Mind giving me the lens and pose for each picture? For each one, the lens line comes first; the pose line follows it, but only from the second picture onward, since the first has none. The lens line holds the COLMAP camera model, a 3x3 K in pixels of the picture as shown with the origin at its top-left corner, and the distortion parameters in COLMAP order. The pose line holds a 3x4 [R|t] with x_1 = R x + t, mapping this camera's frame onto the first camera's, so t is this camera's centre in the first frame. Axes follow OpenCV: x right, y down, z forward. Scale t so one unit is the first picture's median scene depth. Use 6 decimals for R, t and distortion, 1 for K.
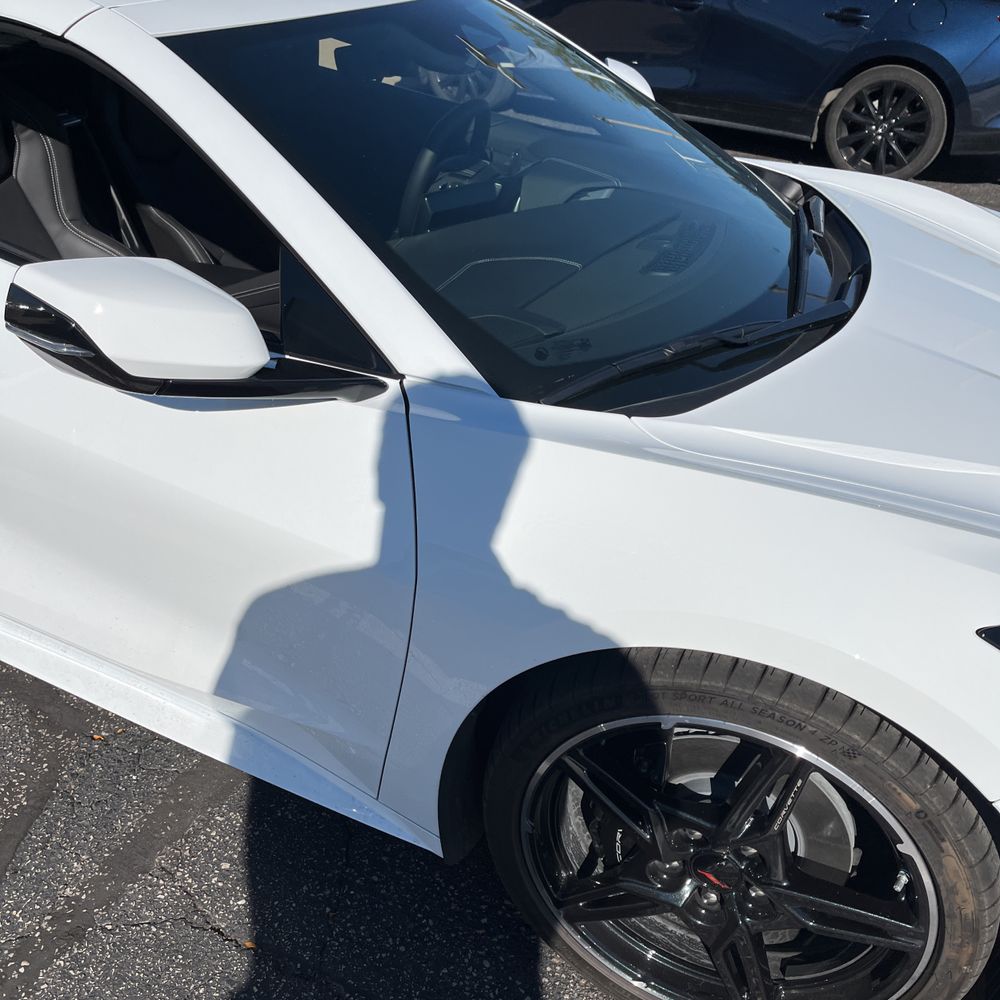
lens RADIAL K [[1022.2, 0, 496.6], [0, 1022.2, 503.4], [0, 0, 1]] dist [0.013597, 0.009573]
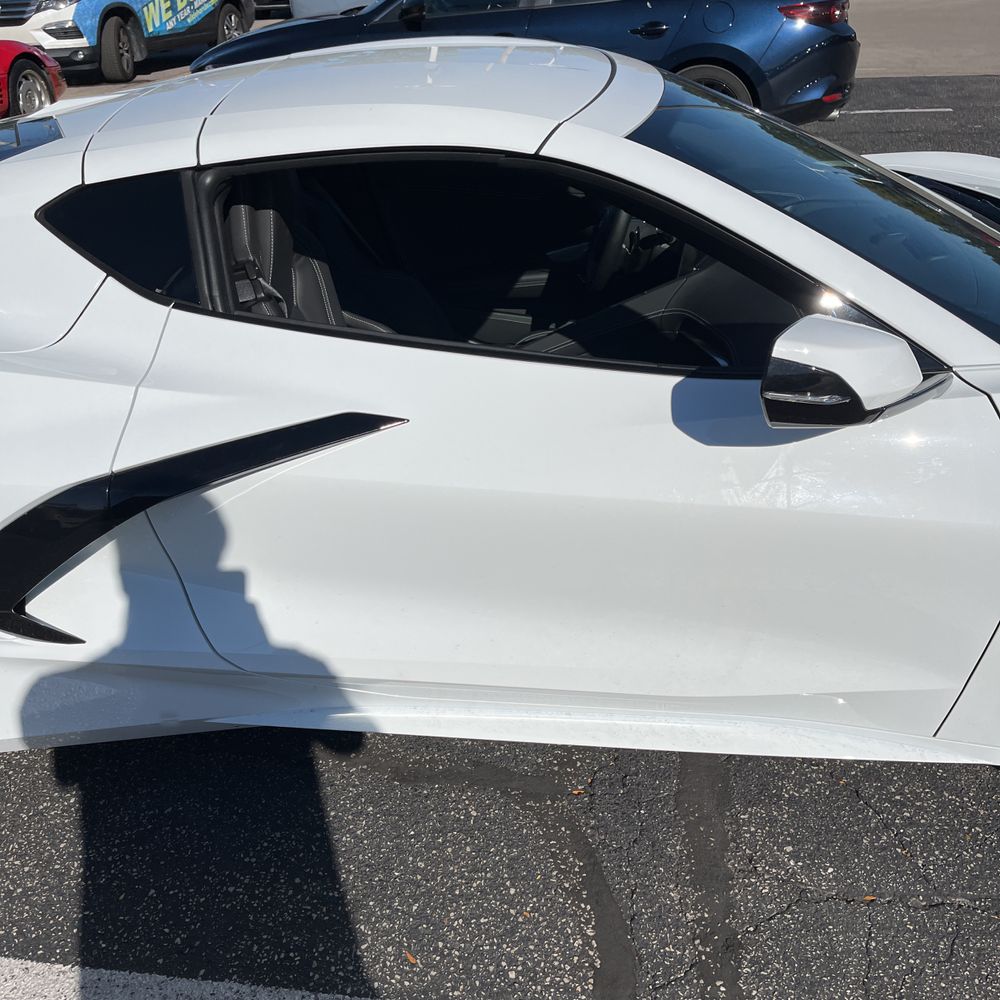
lens RADIAL K [[1007.5, 0, 506.4], [0, 1007.5, 507.8], [0, 0, 1]] dist [0.062686, -0.099206]
pose [[0.933407, -0.266817, 0.239918, -0.654466], [0.272464, 0.962114, 0.009958, -0.088488], [-0.233486, 0.056074, 0.970742, -0.016284]]
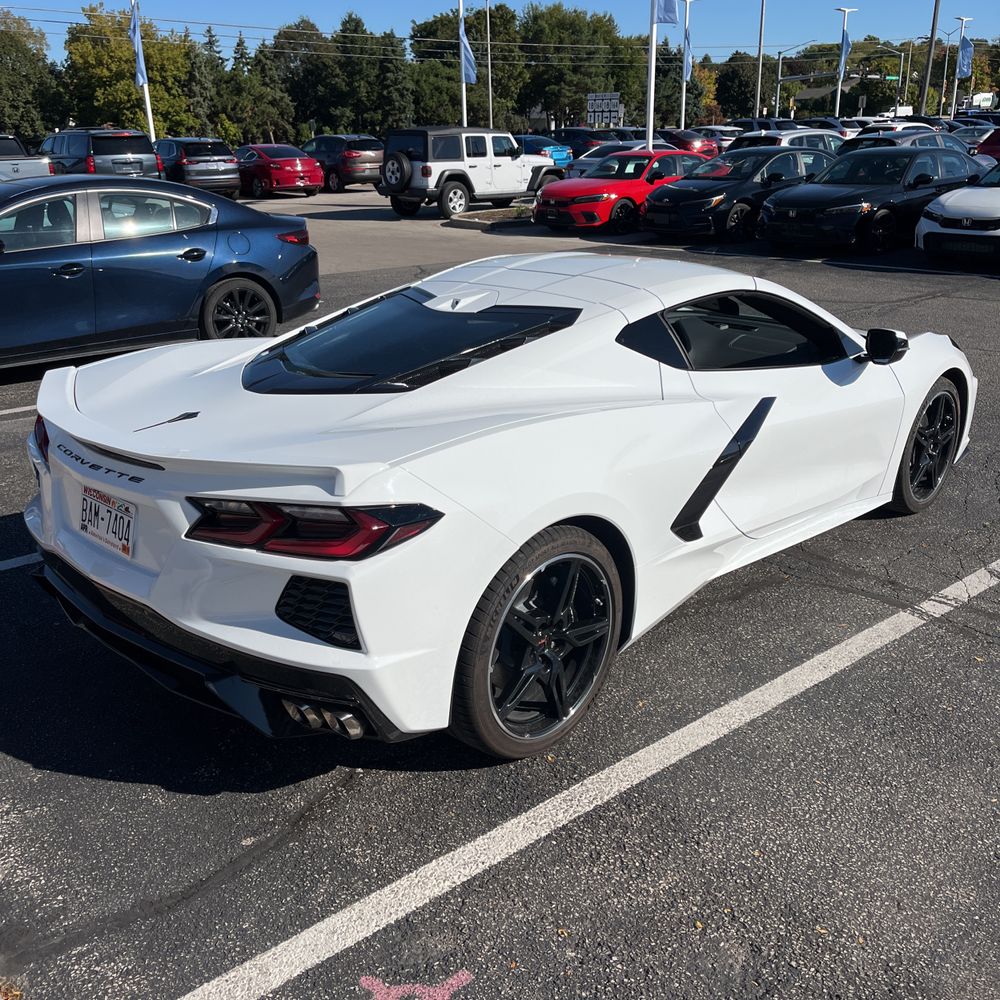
lens RADIAL K [[1006.1, 0, 488.0], [0, 1006.1, 504.1], [0, 0, 1]] dist [0.057302, -0.080501]
pose [[0.374172, -0.390077, 0.841329, -2.528483], [0.517571, 0.840630, 0.159569, -0.620424], [-0.769491, 0.375741, 0.516433, 0.311616]]
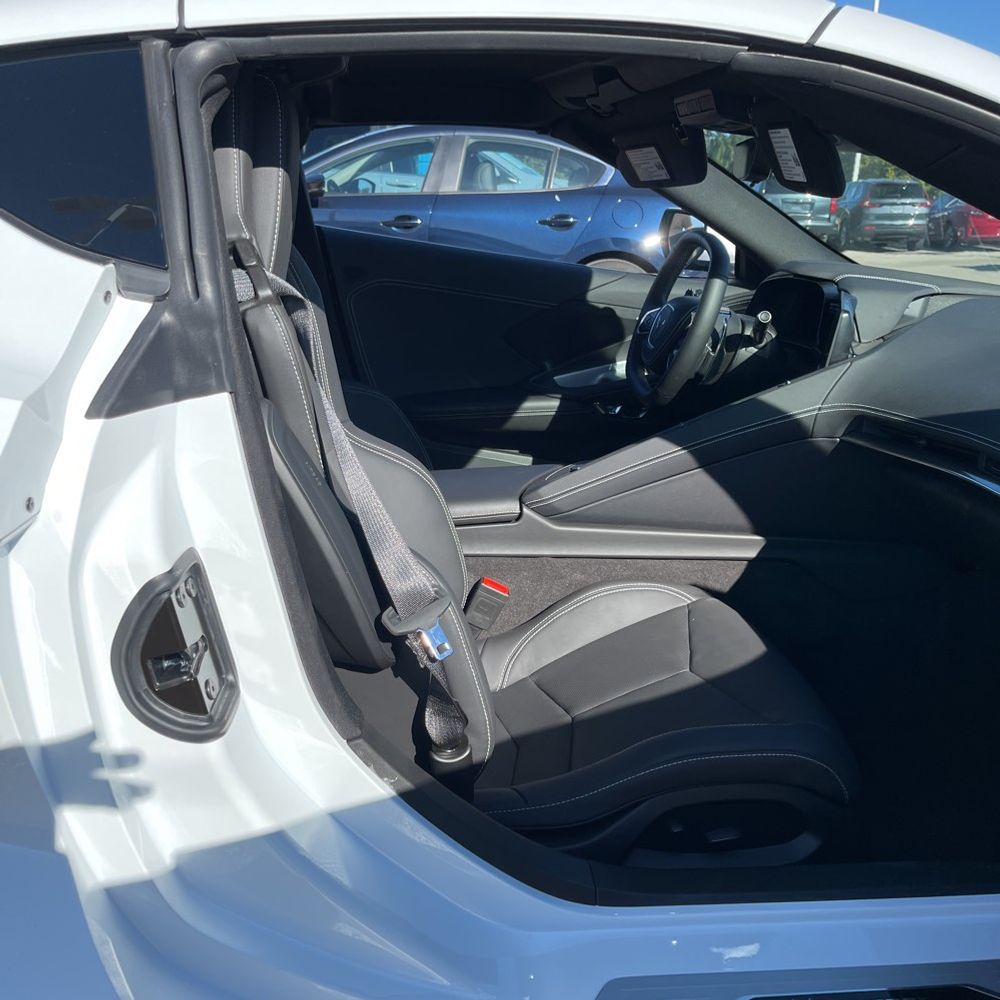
lens RADIAL K [[1011.7, 0, 500.0], [0, 1011.7, 500.0], [0, 0, 1]] dist [0.048585, 0.003974]
pose [[0.882356, -0.179764, 0.434894, -0.729938], [0.274198, 0.947468, -0.164683, -0.114590], [-0.382444, 0.264556, 0.885295, 0.480708]]
